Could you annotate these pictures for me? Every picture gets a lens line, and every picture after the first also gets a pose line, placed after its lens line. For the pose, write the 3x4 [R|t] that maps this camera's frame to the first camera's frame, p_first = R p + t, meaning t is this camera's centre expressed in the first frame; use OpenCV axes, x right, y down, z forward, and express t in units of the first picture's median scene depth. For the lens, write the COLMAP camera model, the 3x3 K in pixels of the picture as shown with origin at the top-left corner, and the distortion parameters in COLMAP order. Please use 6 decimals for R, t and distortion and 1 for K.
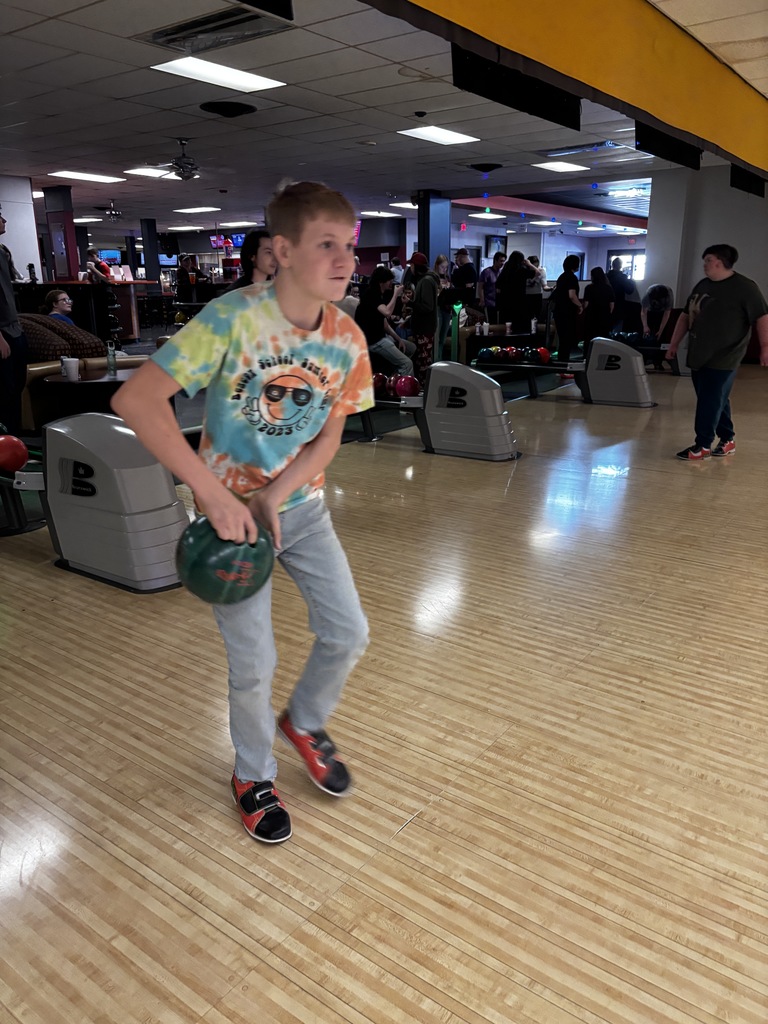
lens RADIAL K [[786.6, 0, 389.2], [0, 786.6, 500.6], [0, 0, 1]] dist [0.029051, -0.035804]
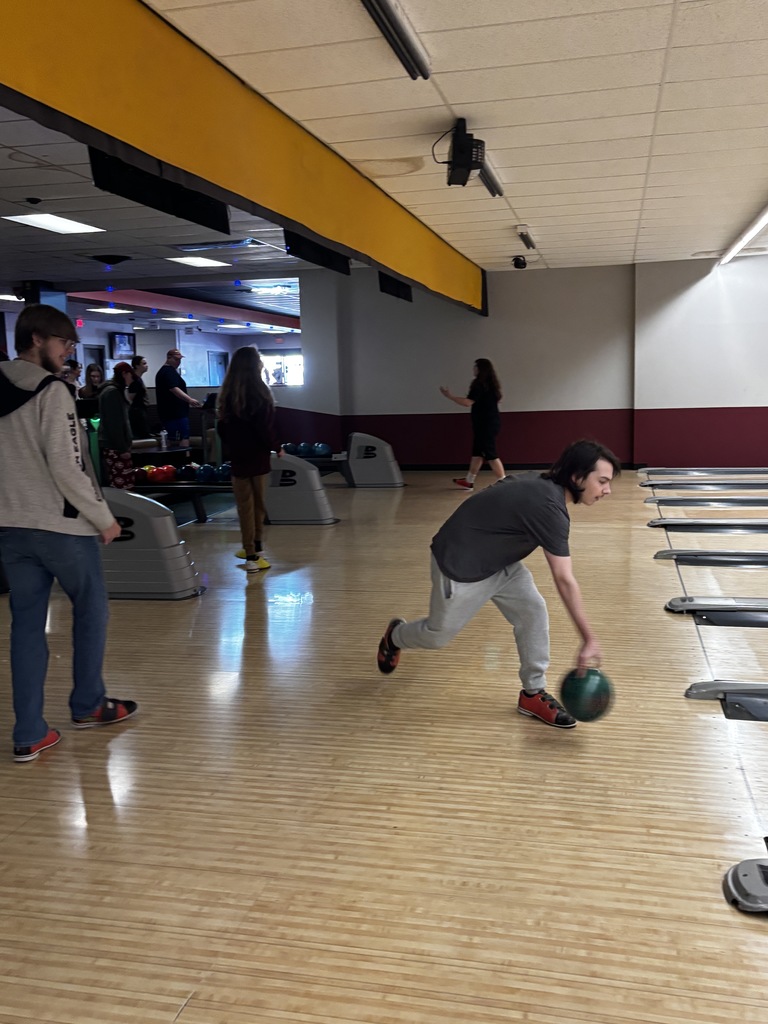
lens RADIAL K [[1065.8, 0, 384.0], [0, 1065.8, 512.0], [0, 0, 1]] dist [-0.009392, -0.009085]
pose [[0.909576, -0.071342, 0.409367, -0.186596], [0.124168, 0.986805, -0.103914, 0.005828], [-0.396552, 0.145348, 0.906433, -0.223510]]
